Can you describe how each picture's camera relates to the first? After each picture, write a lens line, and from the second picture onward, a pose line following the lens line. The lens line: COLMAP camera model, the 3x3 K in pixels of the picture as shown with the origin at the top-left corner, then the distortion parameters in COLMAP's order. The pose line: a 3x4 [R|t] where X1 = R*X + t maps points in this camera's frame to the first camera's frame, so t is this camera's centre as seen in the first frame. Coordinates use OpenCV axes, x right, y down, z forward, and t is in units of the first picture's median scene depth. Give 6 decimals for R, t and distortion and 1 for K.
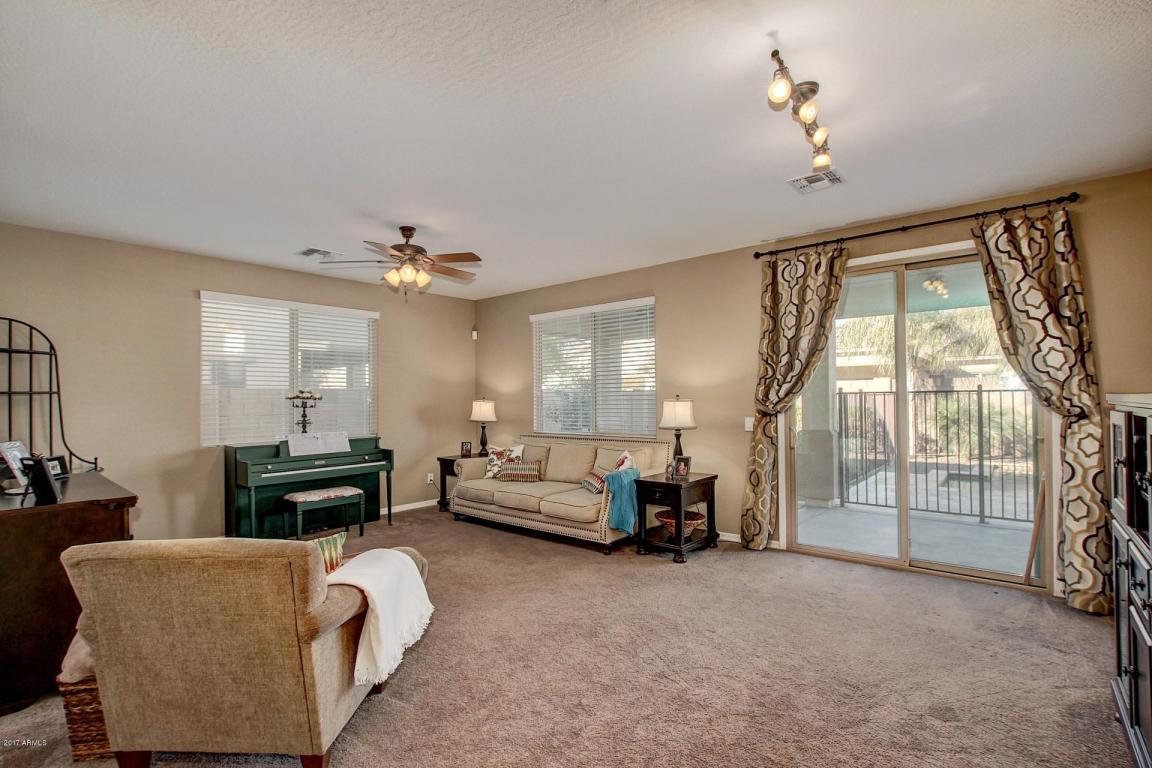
lens RADIAL K [[533.9, 0, 575.8], [0, 533.9, 392.9], [0, 0, 1]] dist [-0.028274, 0.001571]
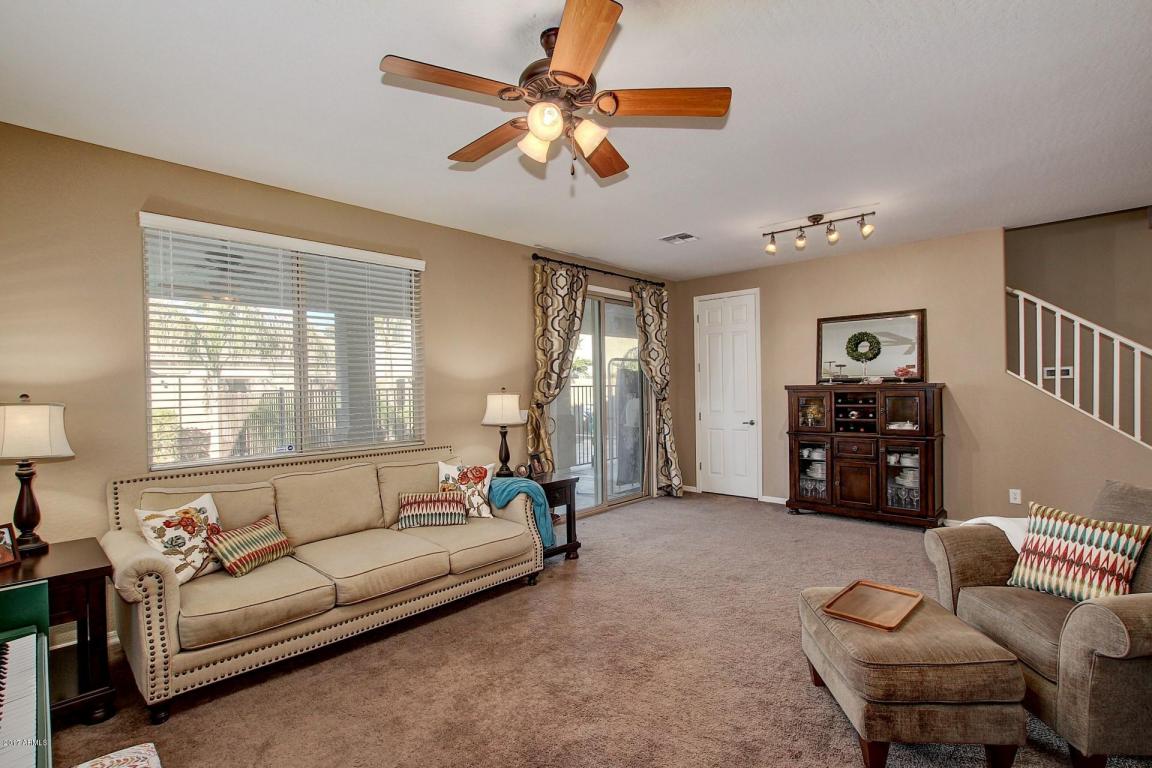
lens RADIAL K [[547.2, 0, 571.9], [0, 547.2, 394.1], [0, 0, 1]] dist [-0.015335, 0.000435]
pose [[0.052785, -0.000583, 0.998606, -0.713049], [0.005372, 0.999986, 0.000300, 0.014921], [-0.998591, 0.005348, 0.052787, 0.838061]]
